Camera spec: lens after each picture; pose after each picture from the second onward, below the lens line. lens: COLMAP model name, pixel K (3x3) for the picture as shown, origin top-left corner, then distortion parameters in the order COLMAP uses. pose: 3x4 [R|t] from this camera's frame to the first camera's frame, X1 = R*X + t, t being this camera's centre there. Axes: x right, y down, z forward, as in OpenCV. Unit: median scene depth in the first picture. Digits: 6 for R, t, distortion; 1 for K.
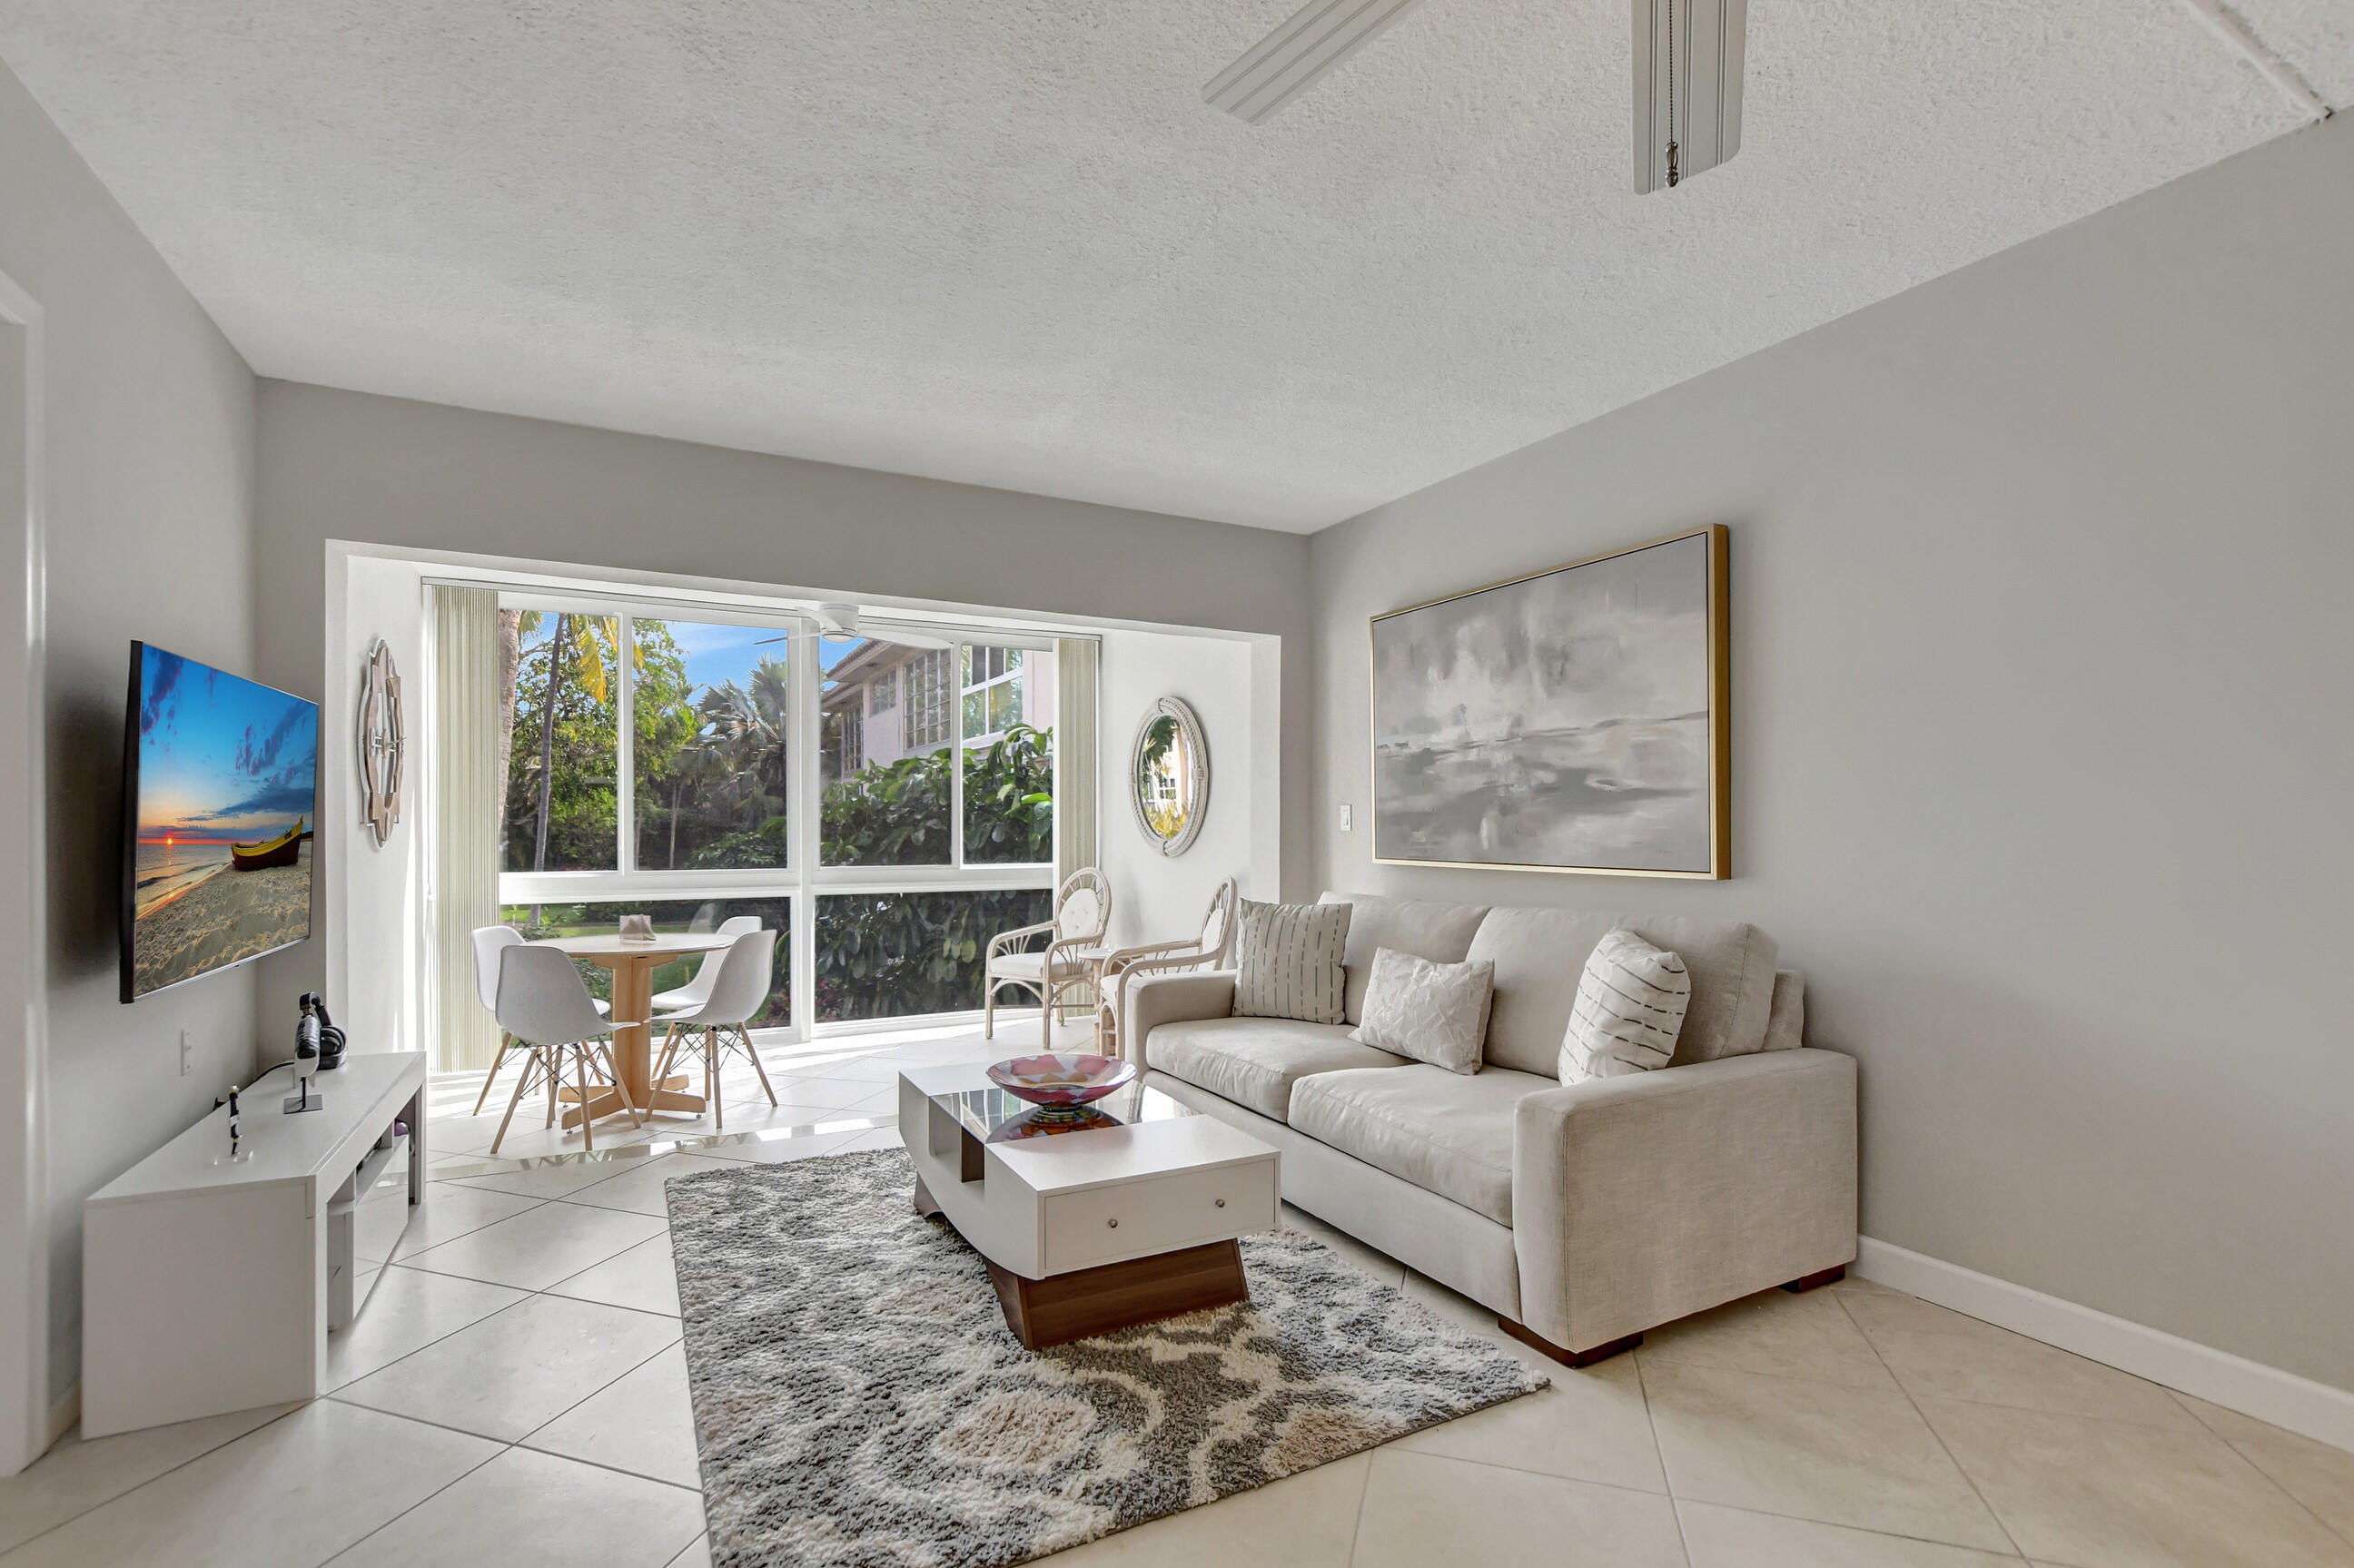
lens RADIAL K [[1047.3, 0, 1162.7], [0, 1047.3, 823.8], [0, 0, 1]] dist [-0.003309, -0.000242]
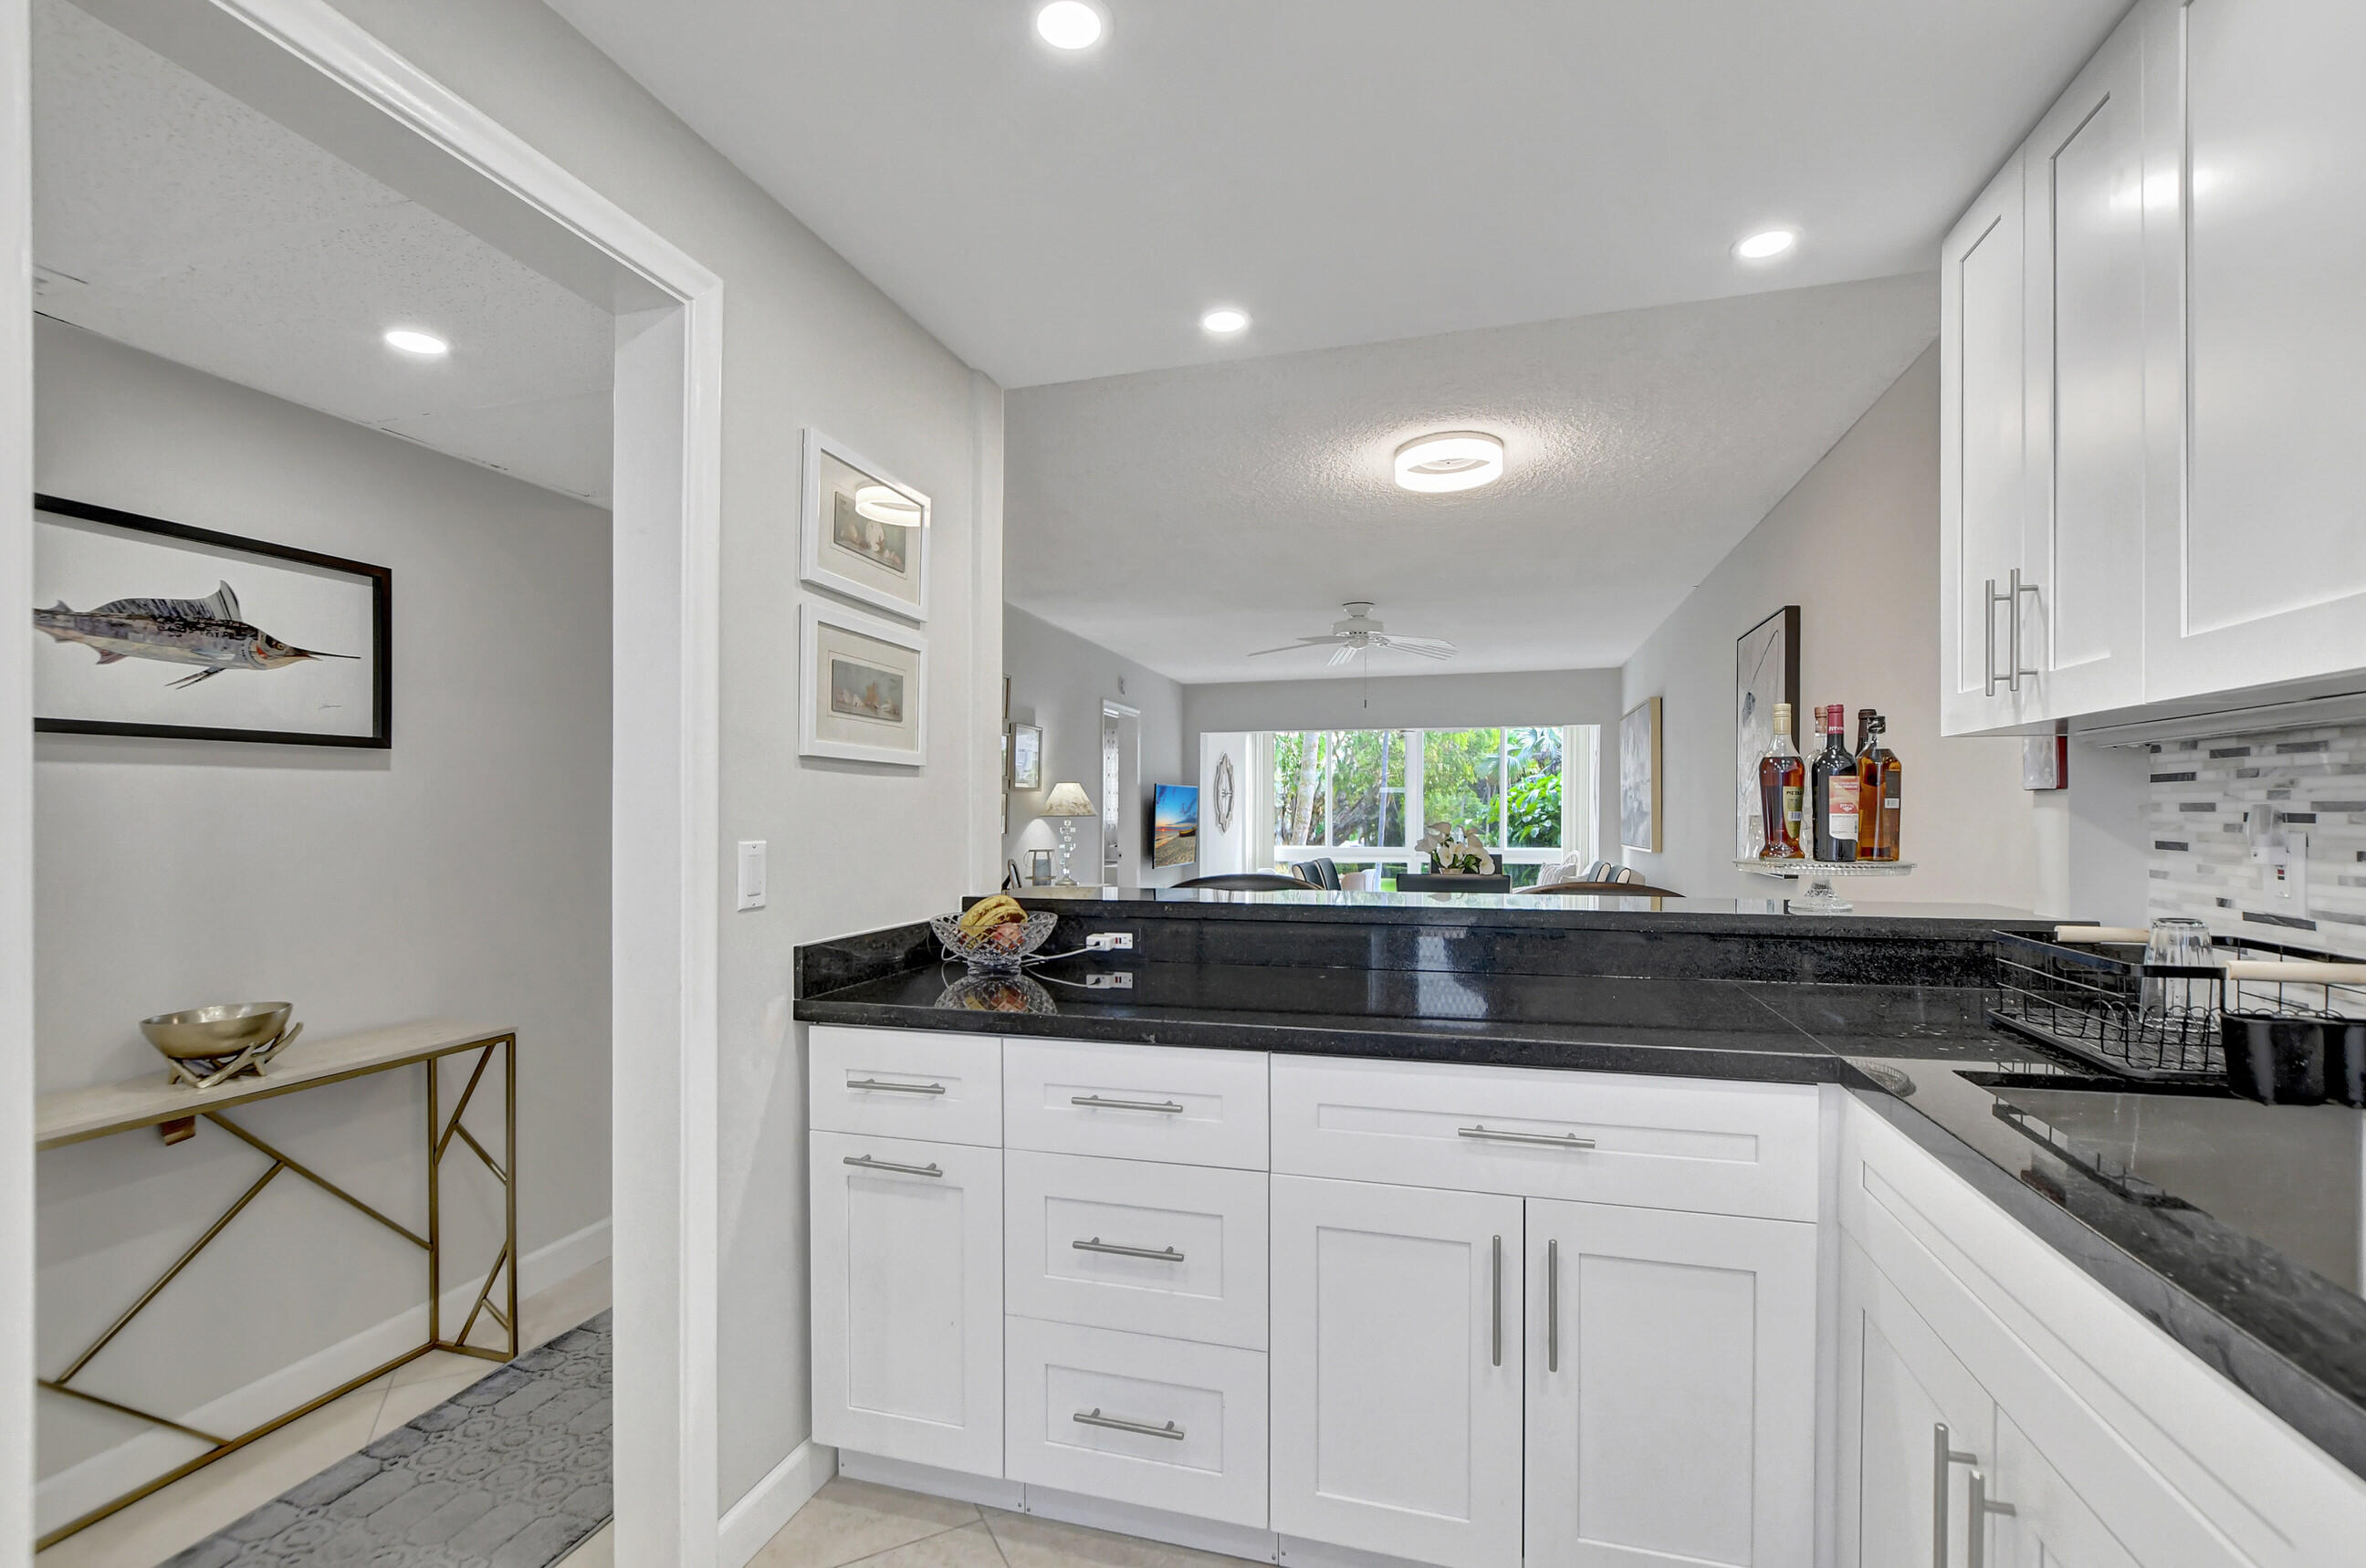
lens RADIAL K [[1052.8, 0, 1168.6], [0, 1052.8, 824.0], [0, 0, 1]] dist [-0.003309, -0.000242]
pose [[0.717489, 0.002775, -0.696565, 1.001496], [0.001145, 0.999986, 0.005163, -0.016437], [0.696569, -0.004502, 0.717476, -1.003674]]
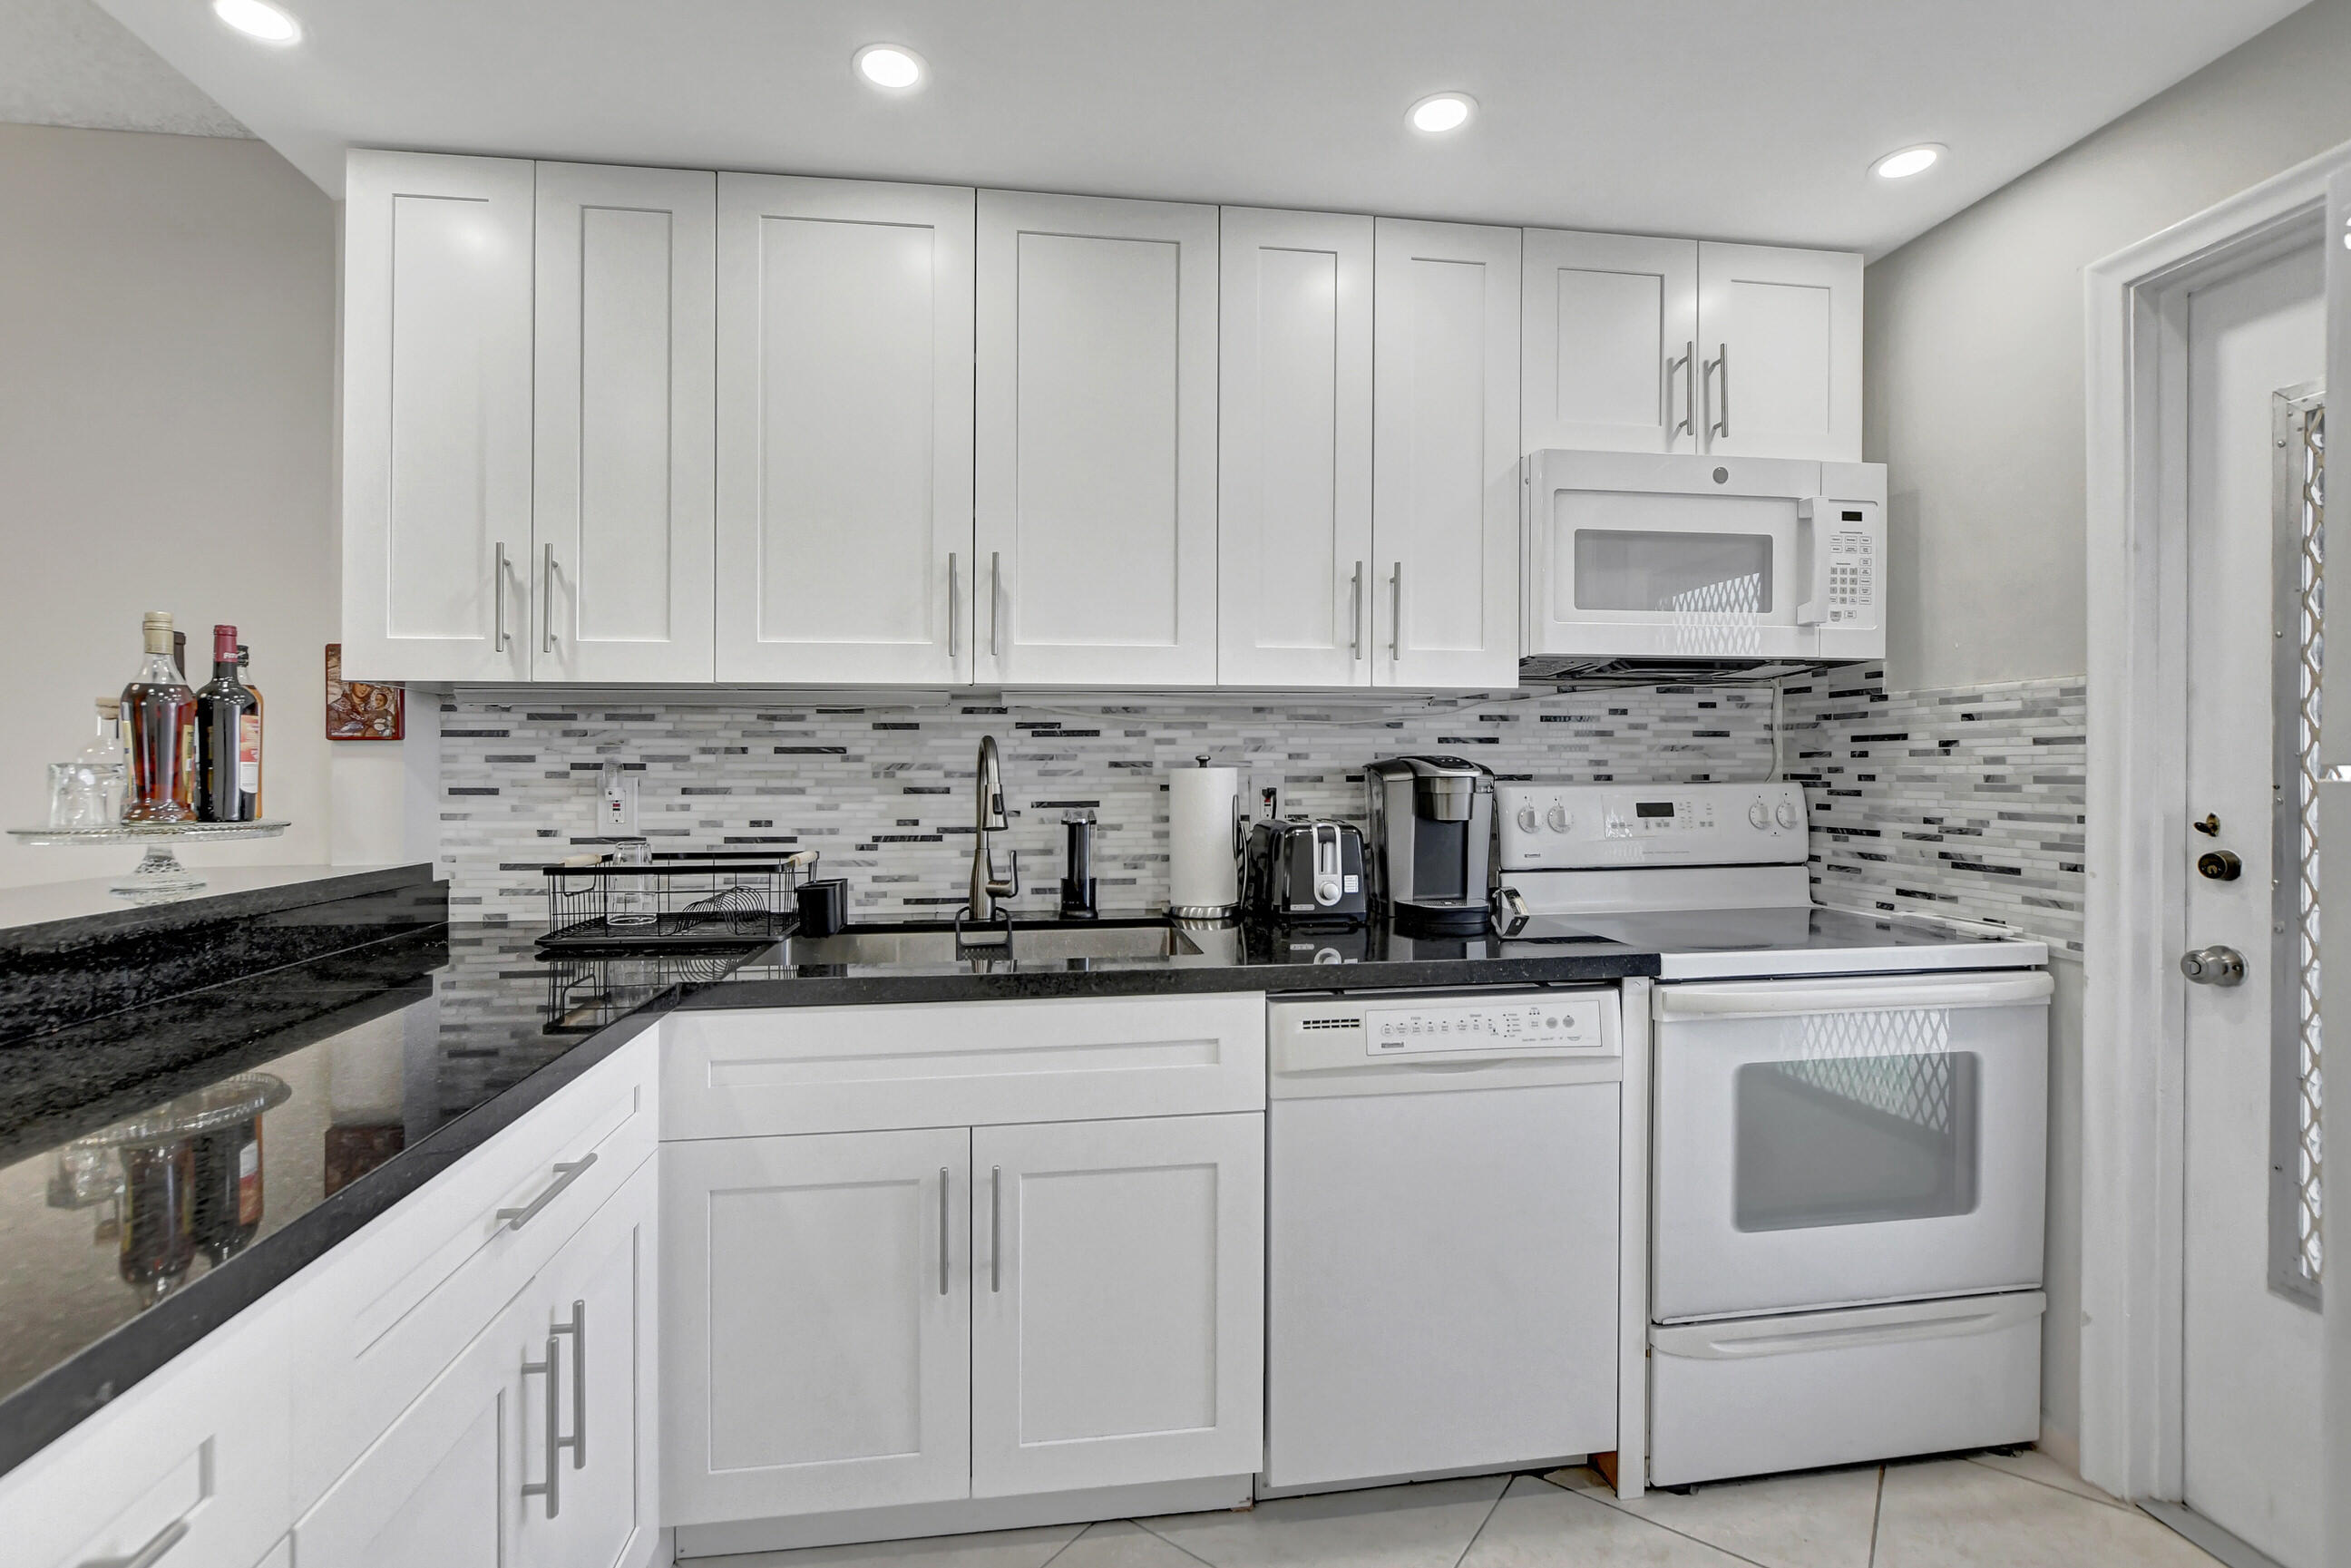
lens RADIAL K [[1076.2, 0, 1162.8], [0, 1076.2, 763.9], [0, 0, 1]] dist [-0.004693, -0.000332]
pose [[0.339071, 0.001253, 0.940760, 0.618844], [0.007174, 0.999967, -0.003918, -0.013639], [-0.940733, 0.008078, 0.339051, -0.897626]]
